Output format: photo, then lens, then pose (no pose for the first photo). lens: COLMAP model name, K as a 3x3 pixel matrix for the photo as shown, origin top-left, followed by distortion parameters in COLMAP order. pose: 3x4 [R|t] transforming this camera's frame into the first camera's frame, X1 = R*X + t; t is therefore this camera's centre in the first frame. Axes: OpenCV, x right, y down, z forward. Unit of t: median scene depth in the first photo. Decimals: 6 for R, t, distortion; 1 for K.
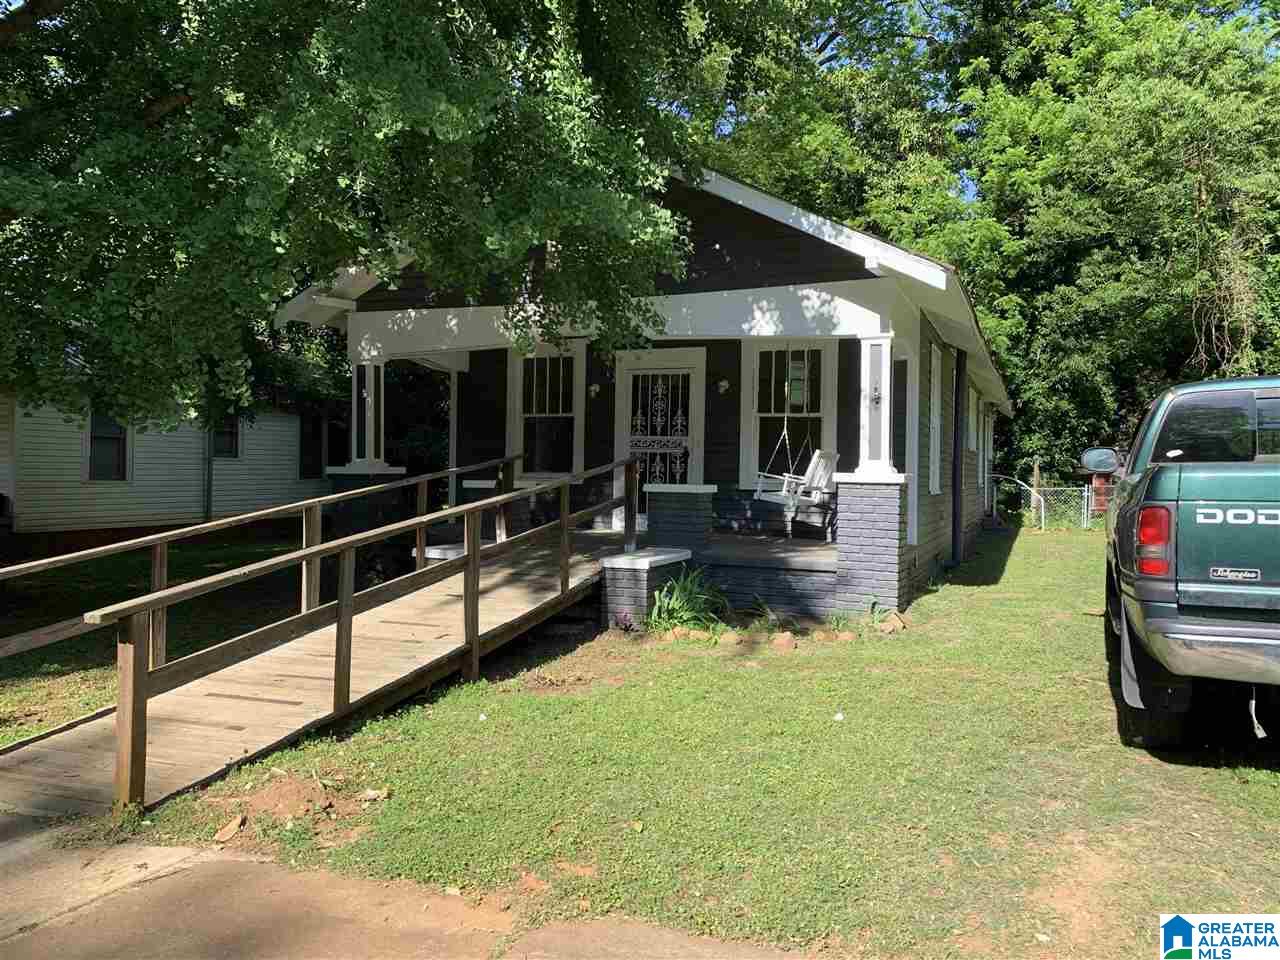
lens RADIAL K [[977.3, 0, 641.9], [0, 977.3, 484.7], [0, 0, 1]] dist [0.011257, -0.020305]
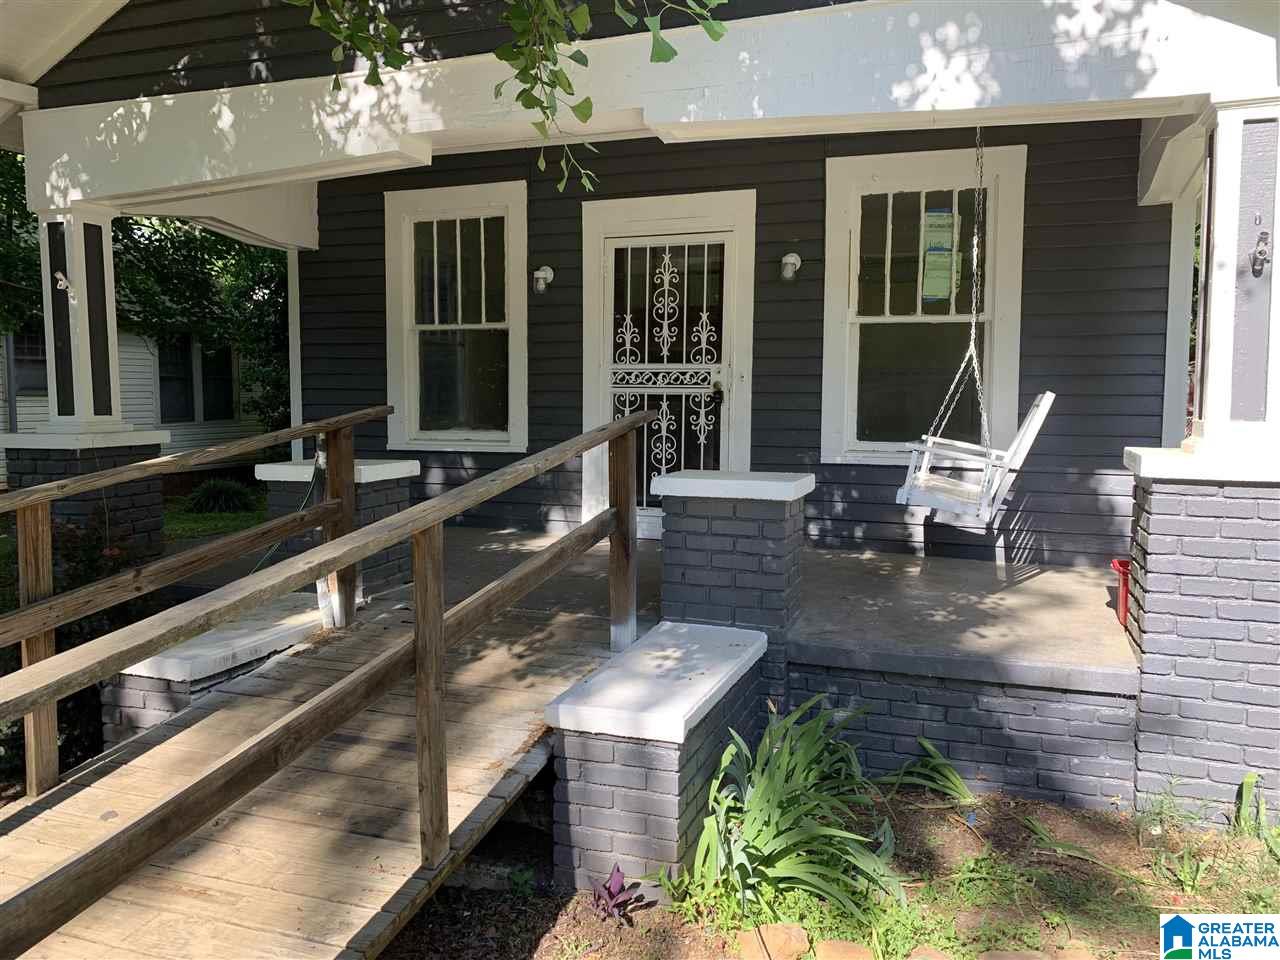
lens RADIAL K [[977.3, 0, 636.4], [0, 977.3, 467.6], [0, 0, 1]] dist [0.011257, -0.020305]
pose [[0.999631, -0.013274, 0.023700, -0.012590], [0.011829, 0.998122, 0.060108, -0.026097], [-0.024453, -0.059805, 0.997911, 0.482676]]
